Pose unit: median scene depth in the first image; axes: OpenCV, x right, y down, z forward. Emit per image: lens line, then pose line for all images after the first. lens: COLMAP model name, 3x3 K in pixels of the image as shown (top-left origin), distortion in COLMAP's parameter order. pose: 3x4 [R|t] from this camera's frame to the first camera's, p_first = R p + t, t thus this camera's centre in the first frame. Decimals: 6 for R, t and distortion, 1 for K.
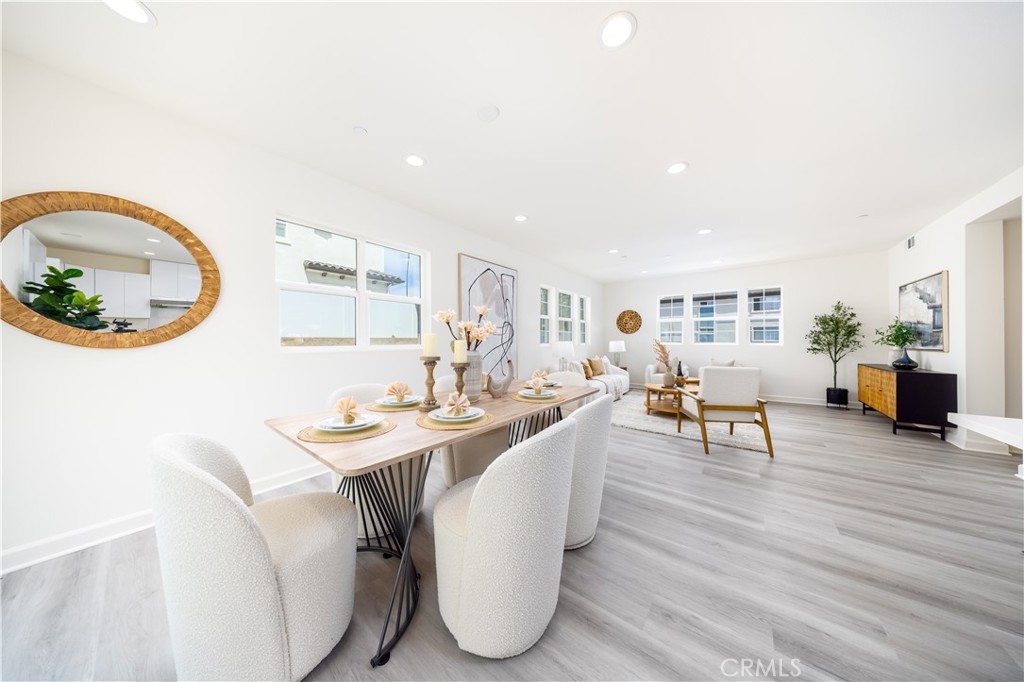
lens RADIAL K [[295.3, 0, 512.9], [0, 295.3, 338.8], [0, 0, 1]] dist [-0.004423, 0.000032]
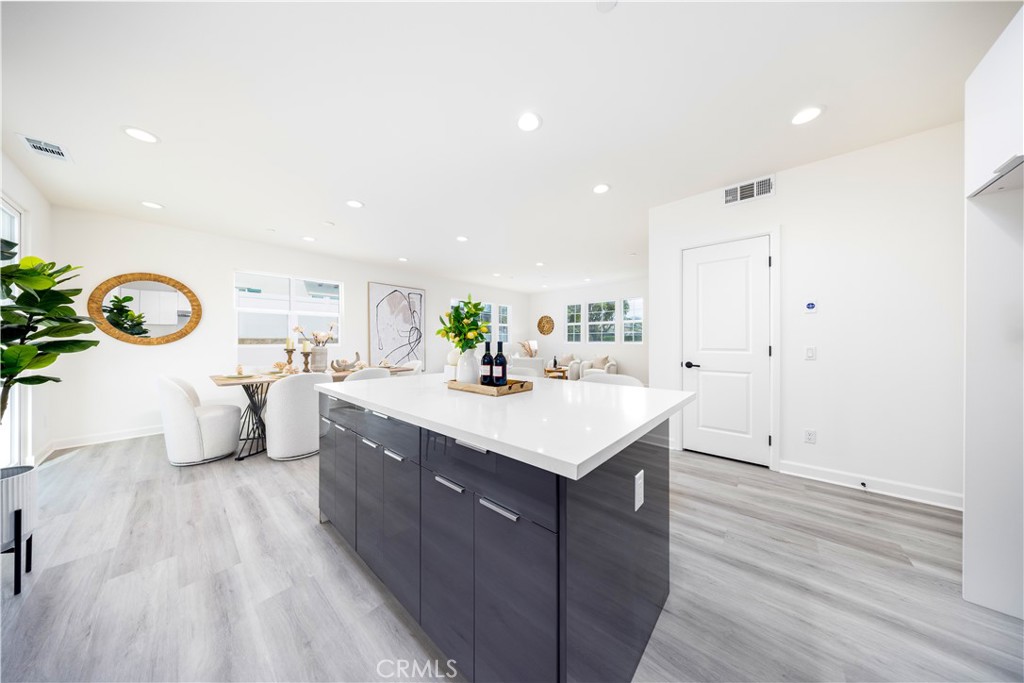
lens RADIAL K [[295.3, 0, 509.3], [0, 295.3, 339.1], [0, 0, 1]] dist [-0.004423, 0.000032]
pose [[0.998303, -0.001587, -0.058211, 0.503610], [0.001659, 0.999998, 0.001189, -0.002717], [0.058209, -0.001283, 0.998304, -0.358182]]
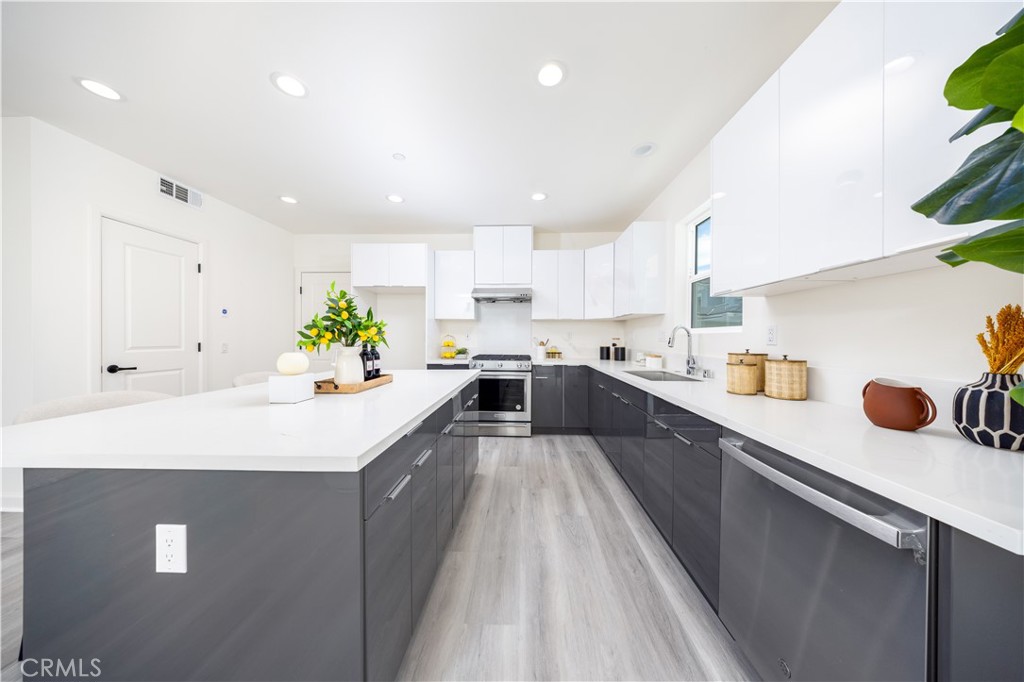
lens RADIAL K [[295.3, 0, 516.0], [0, 295.3, 339.1], [0, 0, 1]] dist [-0.004423, 0.000032]
pose [[-0.585725, -0.003641, 0.810501, -1.688447], [-0.005442, 0.999985, 0.000559, 0.011481], [-0.810491, -0.004083, -0.585736, 1.609358]]
